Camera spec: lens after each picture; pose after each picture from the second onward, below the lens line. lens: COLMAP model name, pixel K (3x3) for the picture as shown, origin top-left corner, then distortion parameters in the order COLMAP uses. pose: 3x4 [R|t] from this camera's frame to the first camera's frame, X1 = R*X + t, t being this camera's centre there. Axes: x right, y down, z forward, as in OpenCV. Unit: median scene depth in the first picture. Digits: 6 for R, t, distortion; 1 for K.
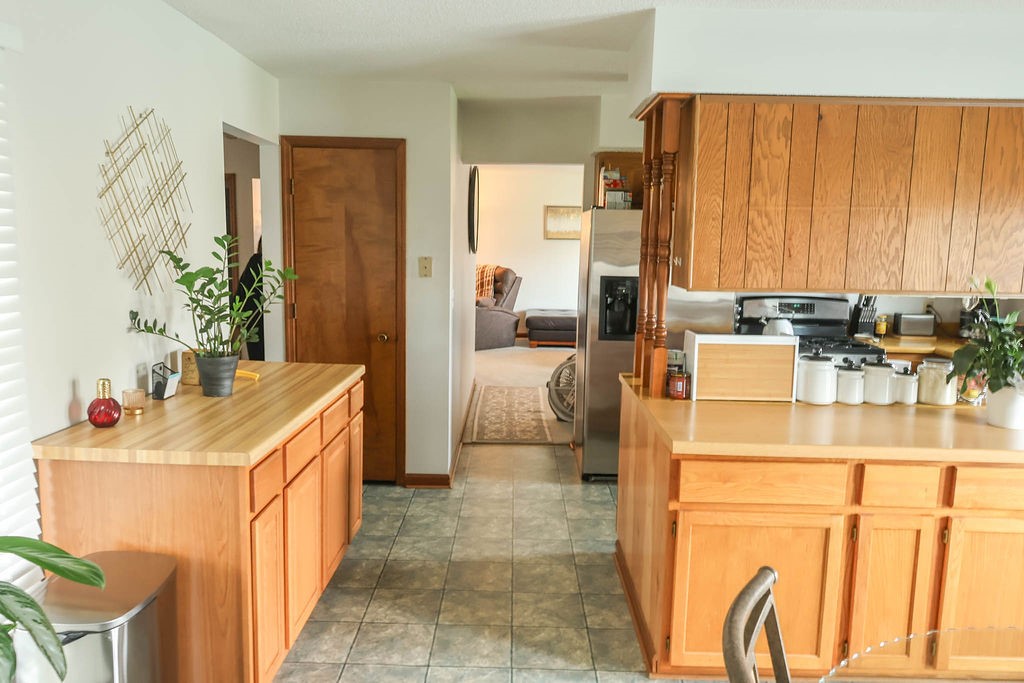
lens RADIAL K [[761.6, 0, 513.5], [0, 761.6, 341.4], [0, 0, 1]] dist [0.006044, 0.000797]
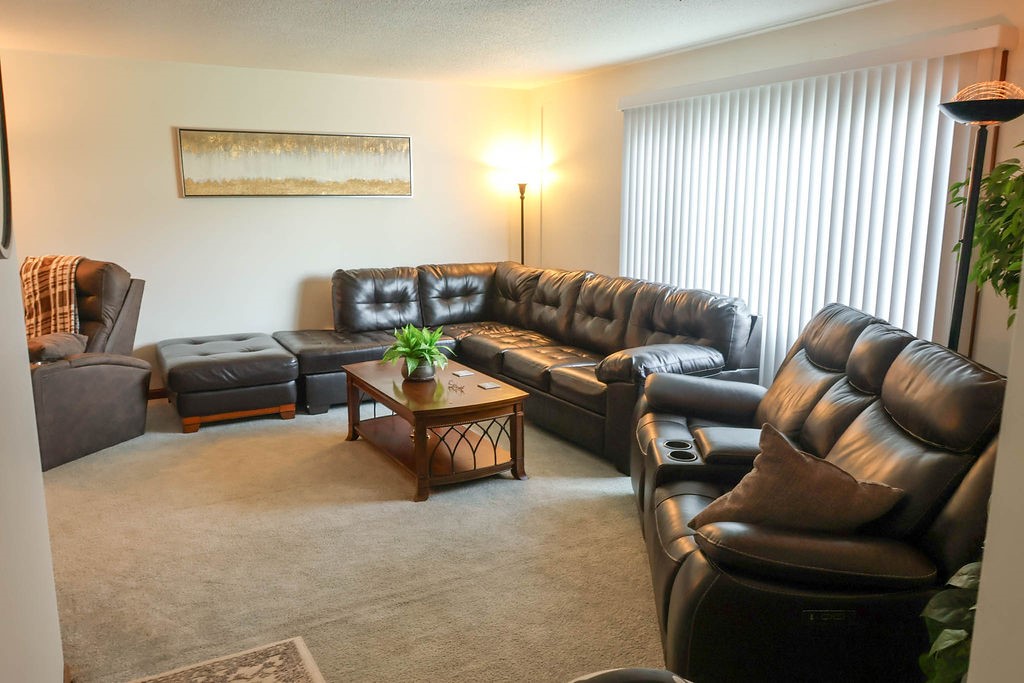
lens RADIAL K [[761.6, 0, 514.2], [0, 761.6, 342.3], [0, 0, 1]] dist [0.006044, 0.000797]
pose [[0.872056, -0.105853, 0.477821, -0.028039], [0.081768, 0.994119, 0.070997, -0.093365], [-0.482526, -0.022843, 0.875584, 0.742714]]
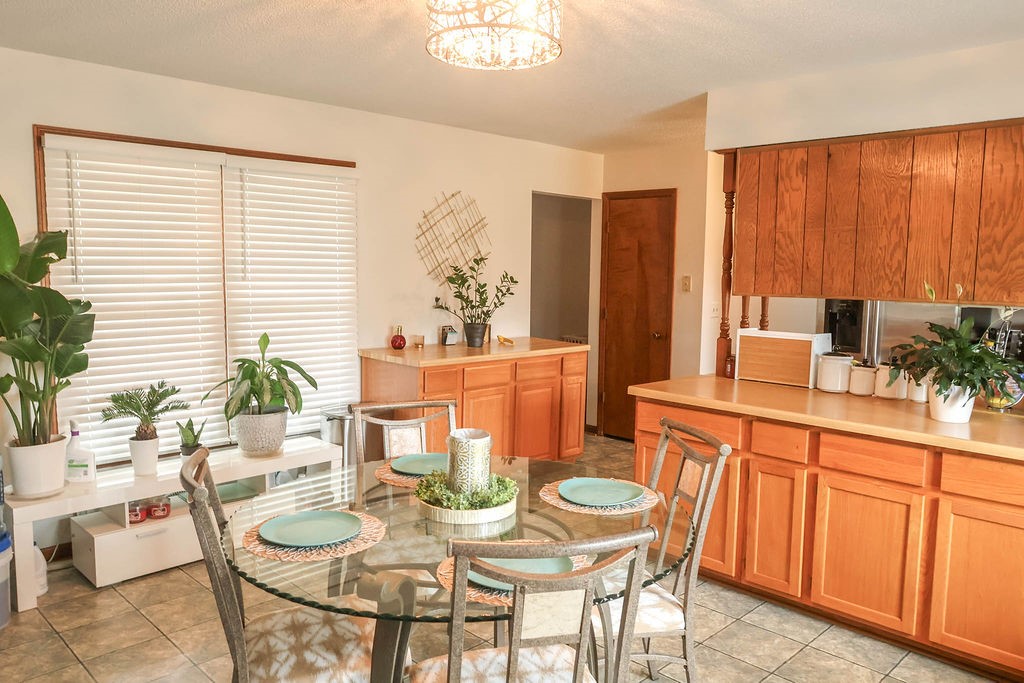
lens RADIAL K [[761.6, 0, 507.4], [0, 761.6, 340.4], [0, 0, 1]] dist [0.006044, 0.000797]
pose [[0.708871, 0.061978, -0.702610, 0.889954], [-0.097091, 0.995224, -0.010167, 0.063944], [0.698624, 0.075424, 0.711502, -0.209350]]
